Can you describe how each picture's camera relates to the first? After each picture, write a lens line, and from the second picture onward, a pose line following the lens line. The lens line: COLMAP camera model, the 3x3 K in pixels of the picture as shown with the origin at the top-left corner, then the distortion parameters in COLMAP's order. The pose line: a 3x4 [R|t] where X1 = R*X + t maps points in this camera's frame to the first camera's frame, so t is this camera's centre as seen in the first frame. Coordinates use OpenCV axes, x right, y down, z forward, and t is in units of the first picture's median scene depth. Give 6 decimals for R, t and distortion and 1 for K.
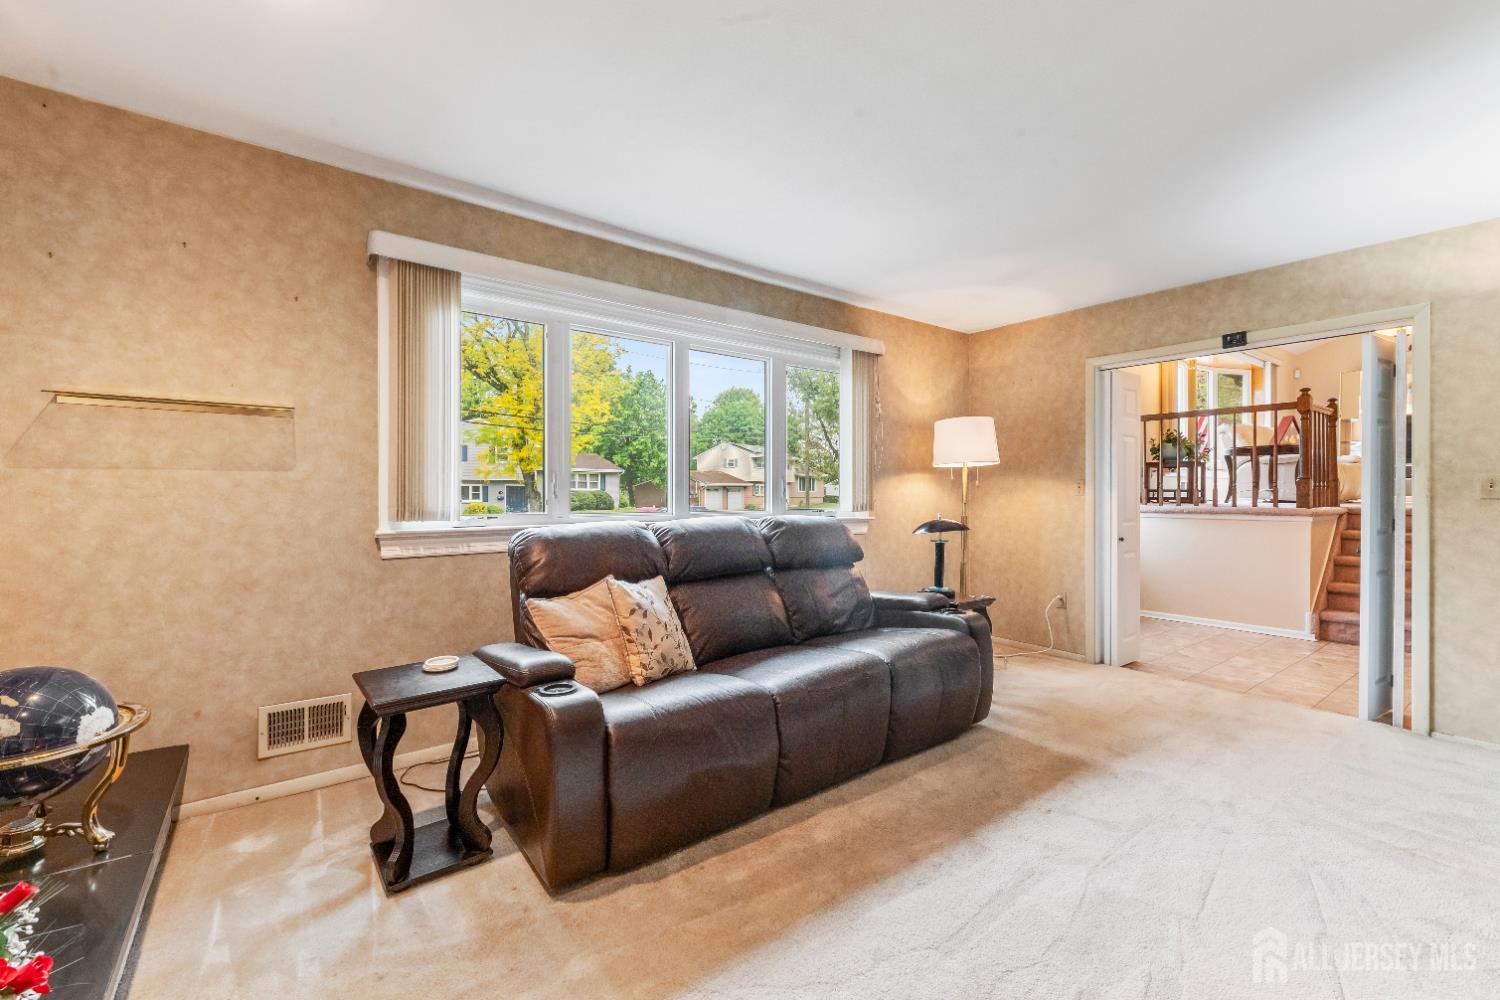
lens RADIAL K [[634.4, 0, 744.9], [0, 634.4, 495.7], [0, 0, 1]] dist [0.001587, -0.000052]
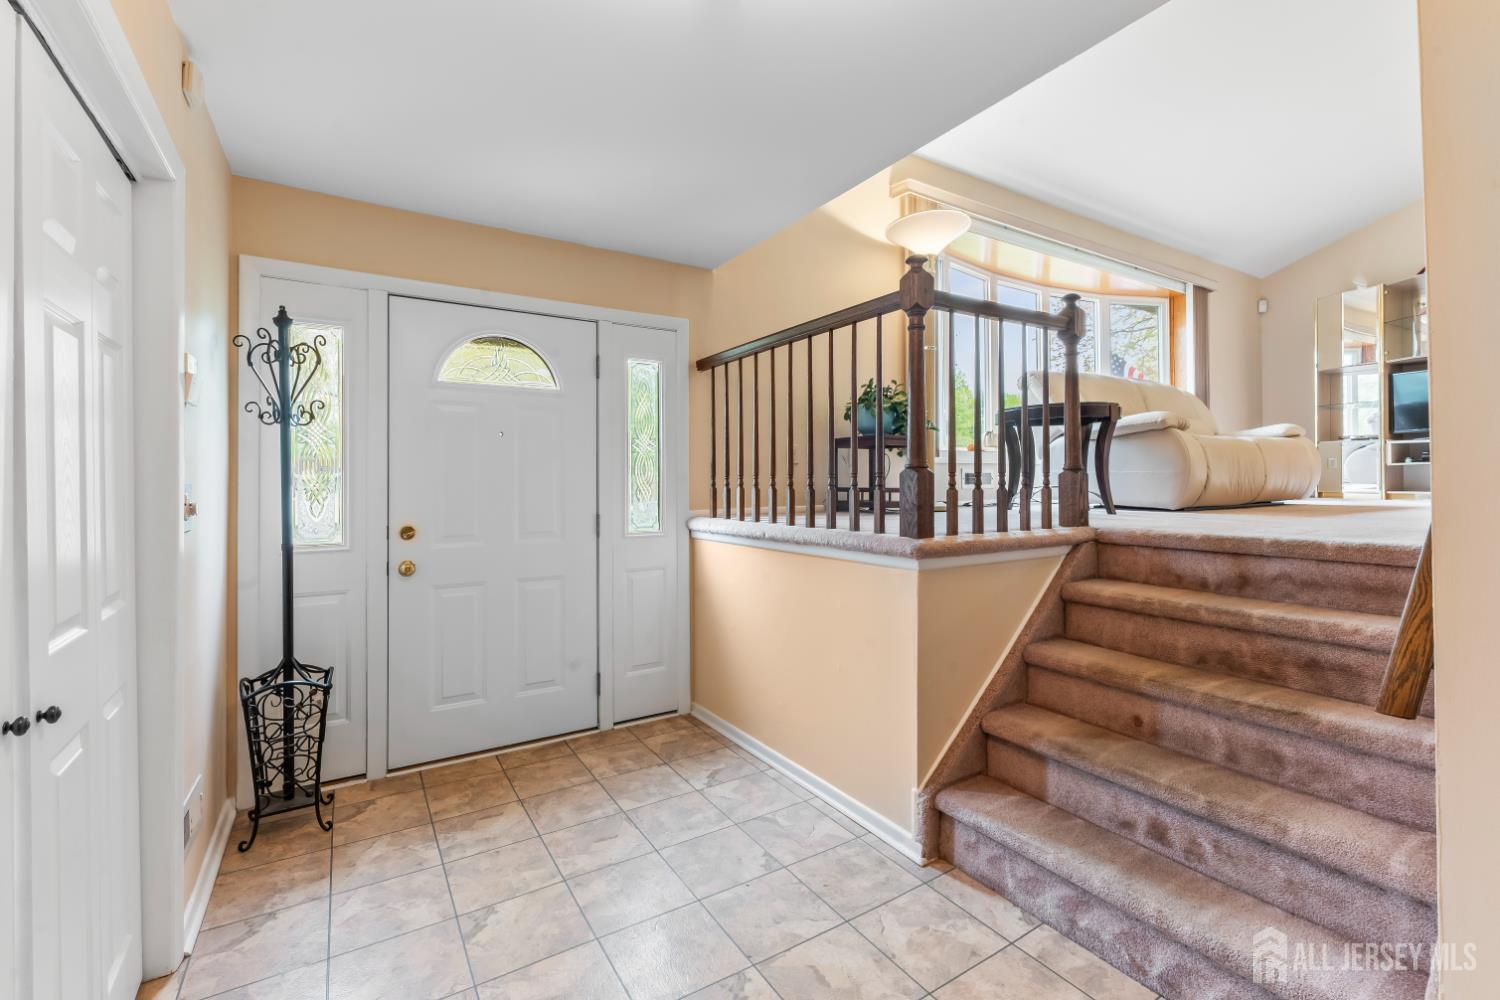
lens RADIAL K [[659.2, 0, 752.8], [0, 659.2, 485.9], [0, 0, 1]] dist [-0.000418, -0.000057]
pose [[0.996865, -0.011749, -0.078250, 0.762594], [0.011583, 0.999930, -0.002577, -0.013402], [0.078275, 0.001663, 0.996930, 0.523609]]
